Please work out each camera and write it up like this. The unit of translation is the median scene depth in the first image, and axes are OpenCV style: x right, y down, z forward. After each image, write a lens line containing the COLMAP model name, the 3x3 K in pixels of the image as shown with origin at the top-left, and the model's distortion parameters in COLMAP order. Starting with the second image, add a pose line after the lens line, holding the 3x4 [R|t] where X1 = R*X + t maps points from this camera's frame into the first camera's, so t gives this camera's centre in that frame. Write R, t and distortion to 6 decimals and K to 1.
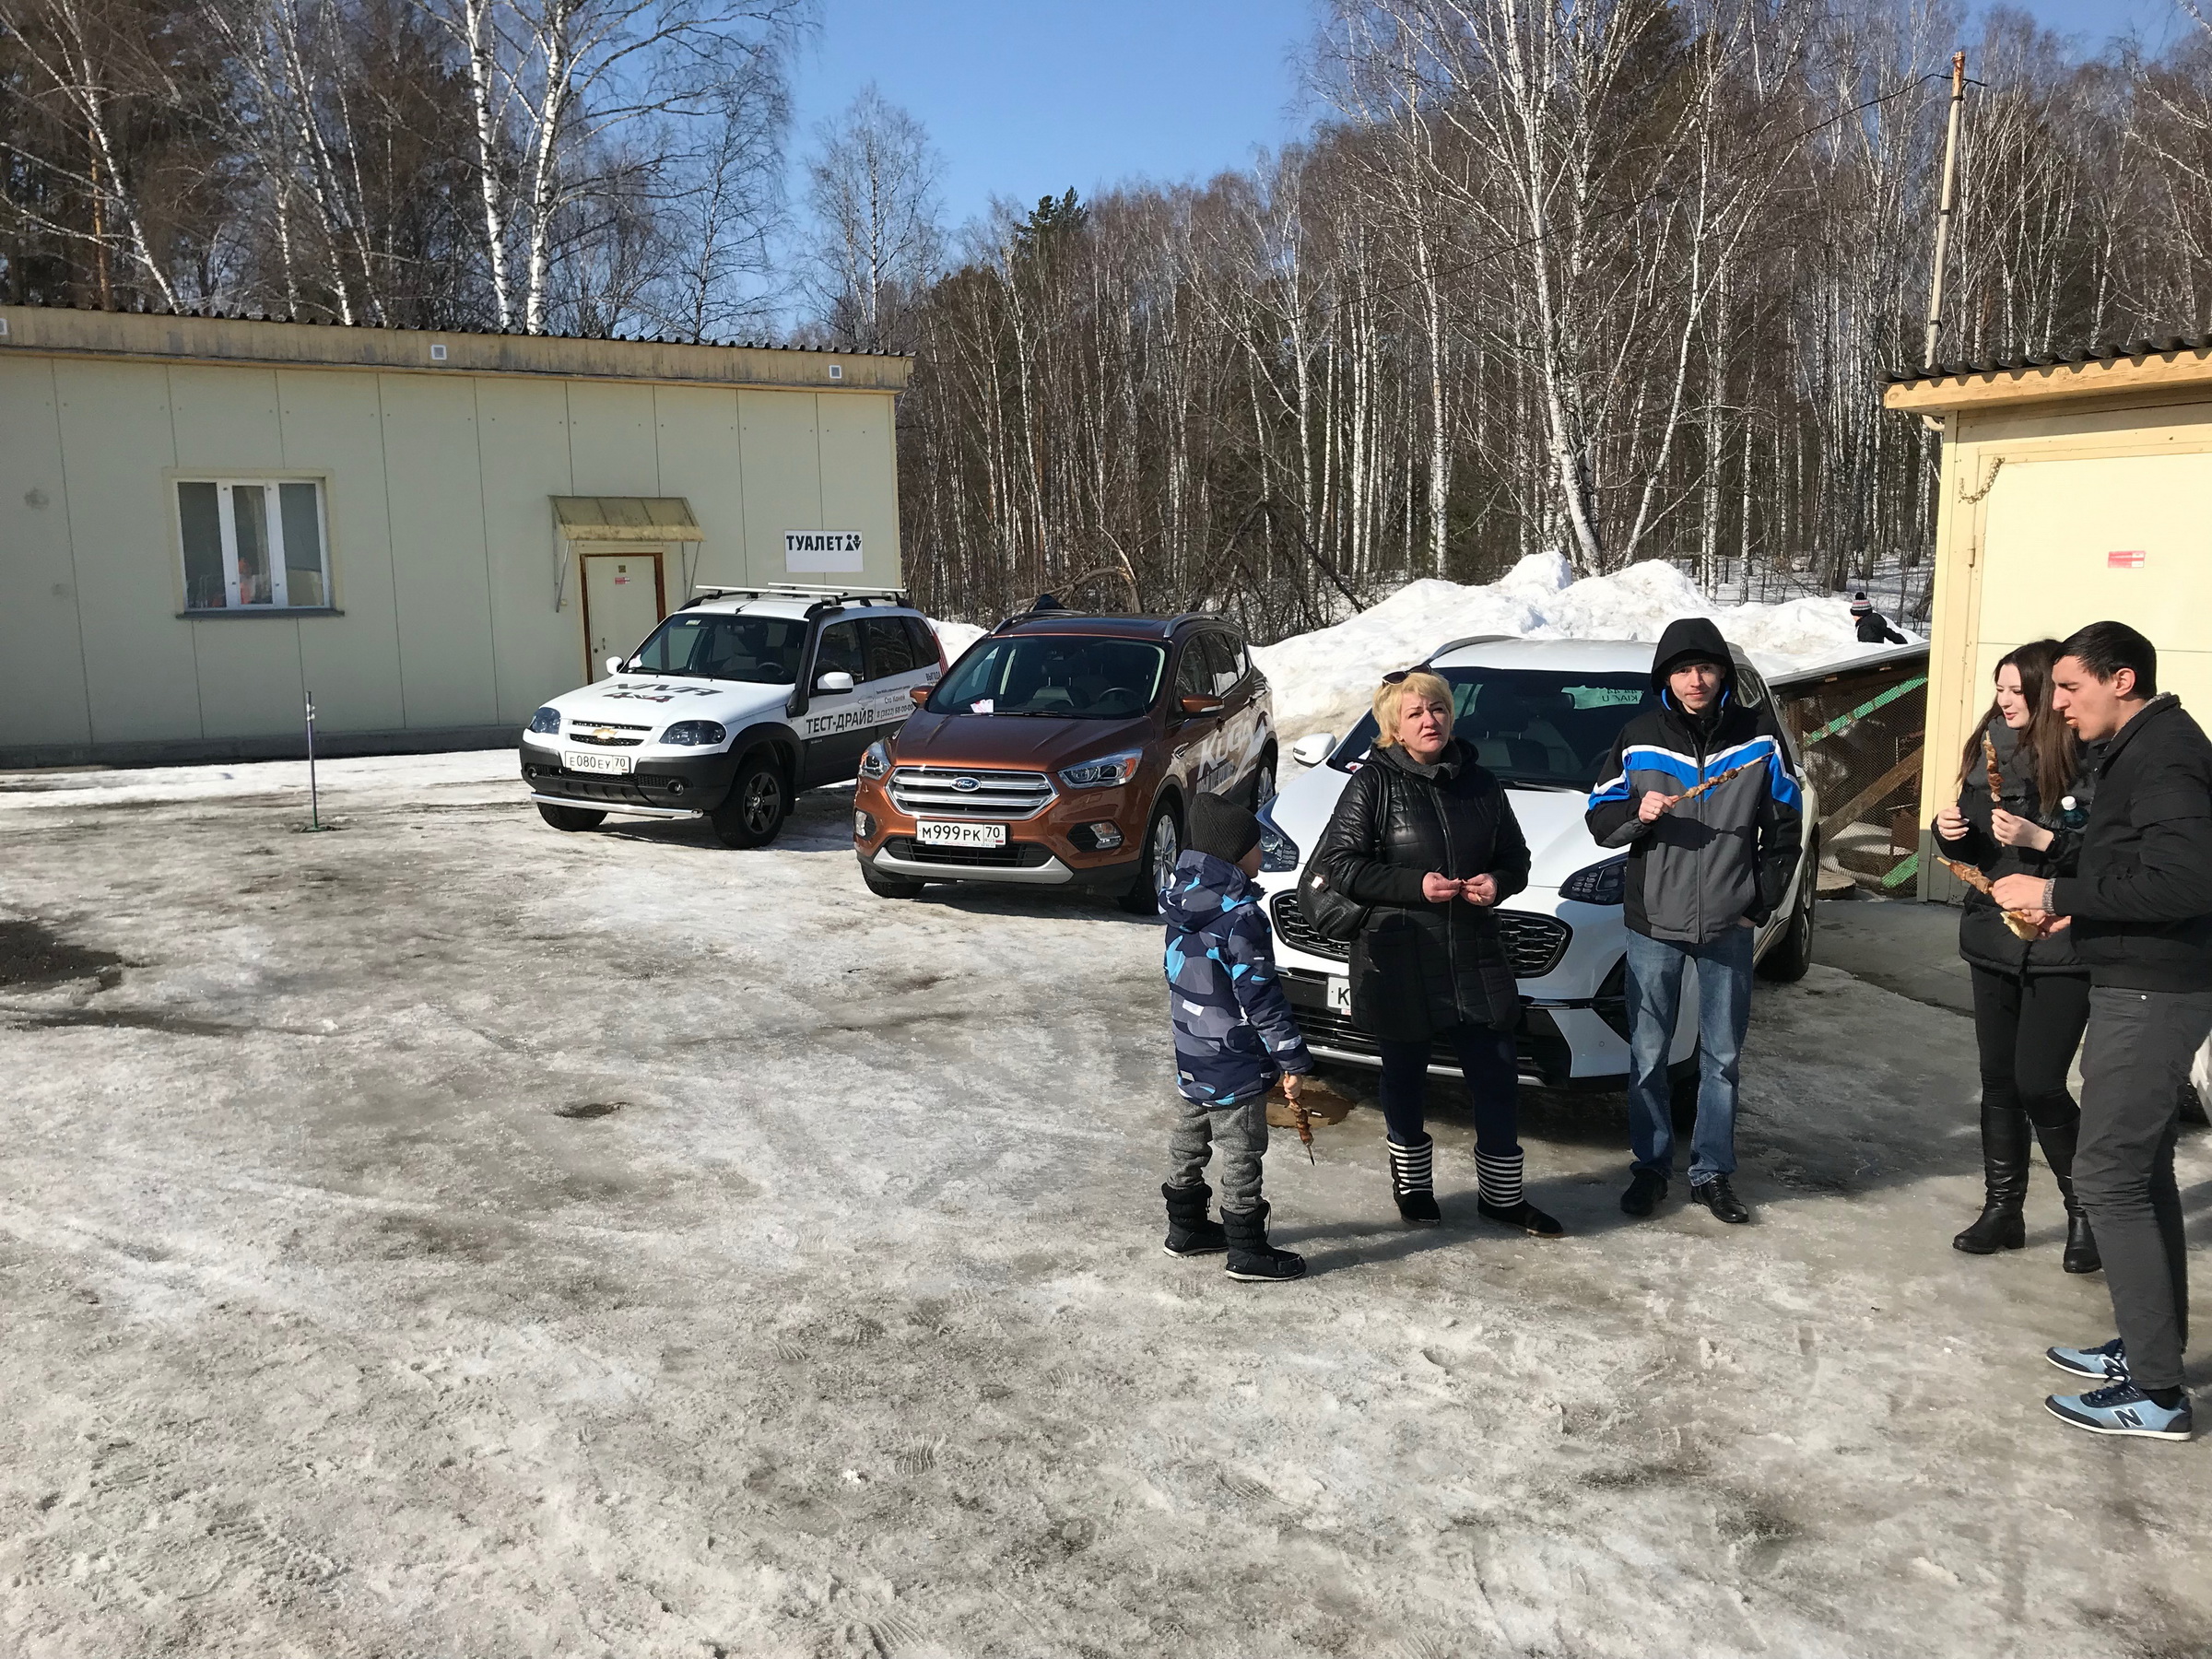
lens RADIAL K [[1788.6, 0, 1104.4], [0, 1788.6, 773.4], [0, 0, 1]] dist [0.025494, 0.006947]
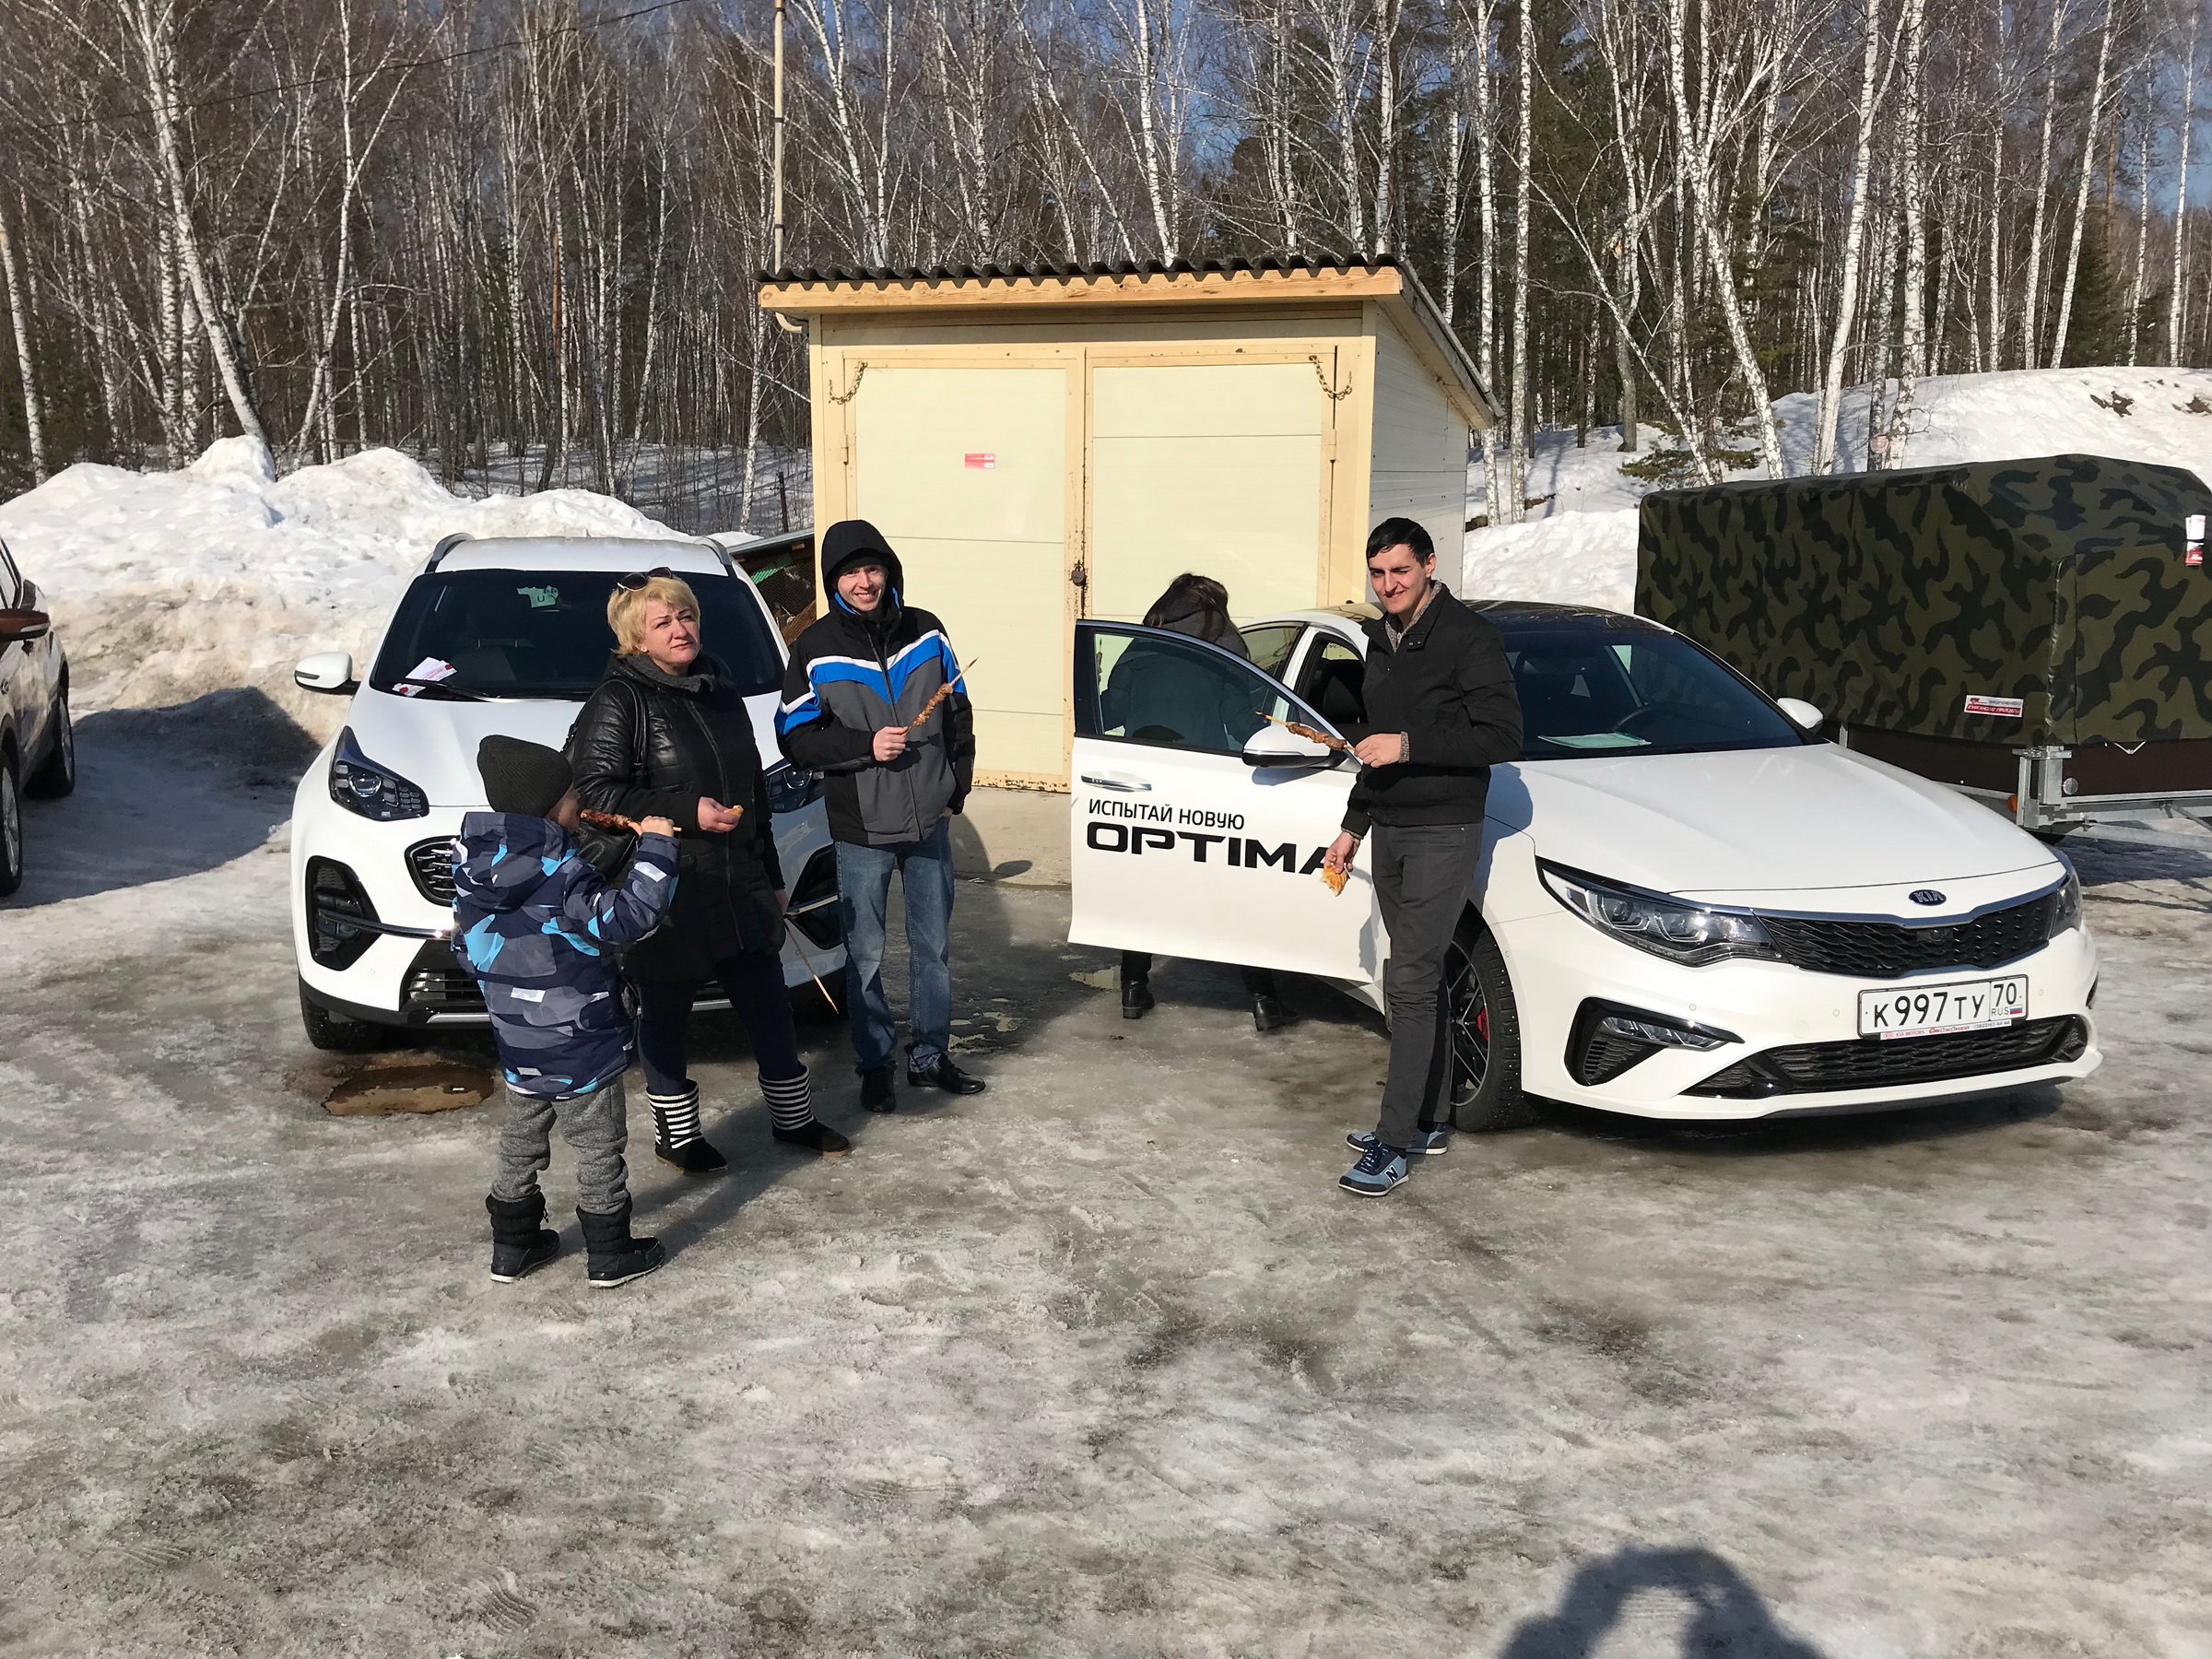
lens RADIAL K [[1787.8, 0, 1098.2], [0, 1787.8, 836.3], [0, 0, 1]] dist [0.007742, 0.002950]
pose [[0.747802, -0.124419, 0.652159, -0.288656], [0.061778, 0.991062, 0.118237, -0.024696], [-0.661041, -0.048129, 0.748805, 0.191625]]
